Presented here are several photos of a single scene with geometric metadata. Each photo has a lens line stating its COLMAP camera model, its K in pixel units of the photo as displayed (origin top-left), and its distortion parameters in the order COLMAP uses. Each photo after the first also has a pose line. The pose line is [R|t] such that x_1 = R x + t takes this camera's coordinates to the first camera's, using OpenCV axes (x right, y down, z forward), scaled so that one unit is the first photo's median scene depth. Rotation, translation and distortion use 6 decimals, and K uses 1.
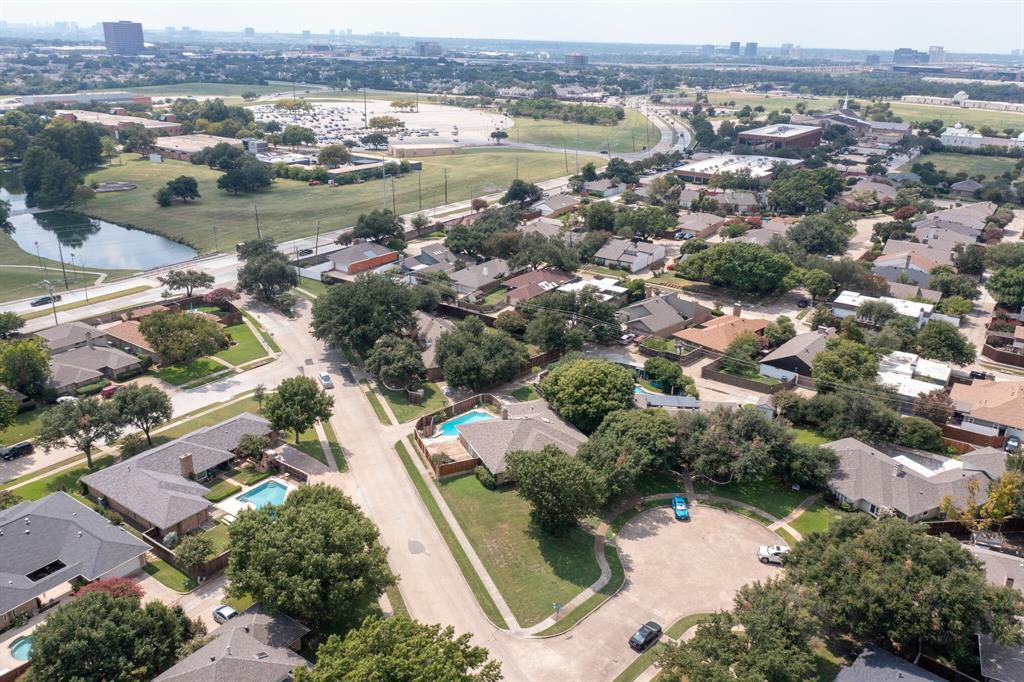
lens RADIAL K [[801.5, 0, 510.2], [0, 801.5, 341.2], [0, 0, 1]] dist [-0.020329, 0.006664]
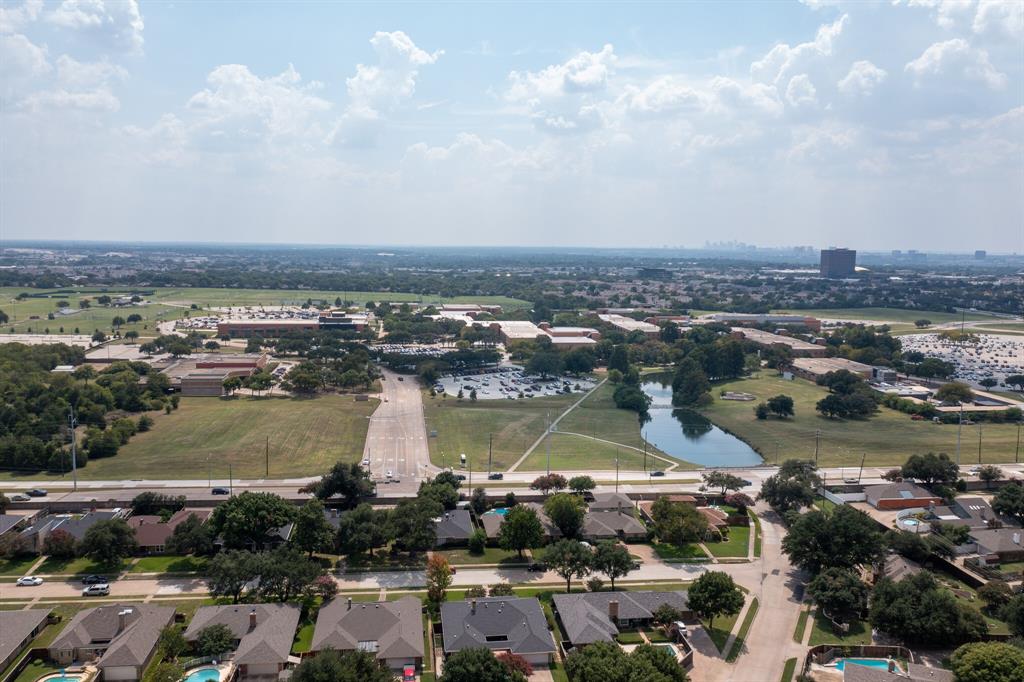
lens RADIAL K [[801.5, 0, 506.3], [0, 801.5, 341.2], [0, 0, 1]] dist [-0.020329, 0.006664]
pose [[0.669282, 0.072373, -0.739475, 0.307432], [-0.260626, 0.954876, -0.142432, -0.026030], [0.695799, 0.288053, 0.657943, -0.098644]]
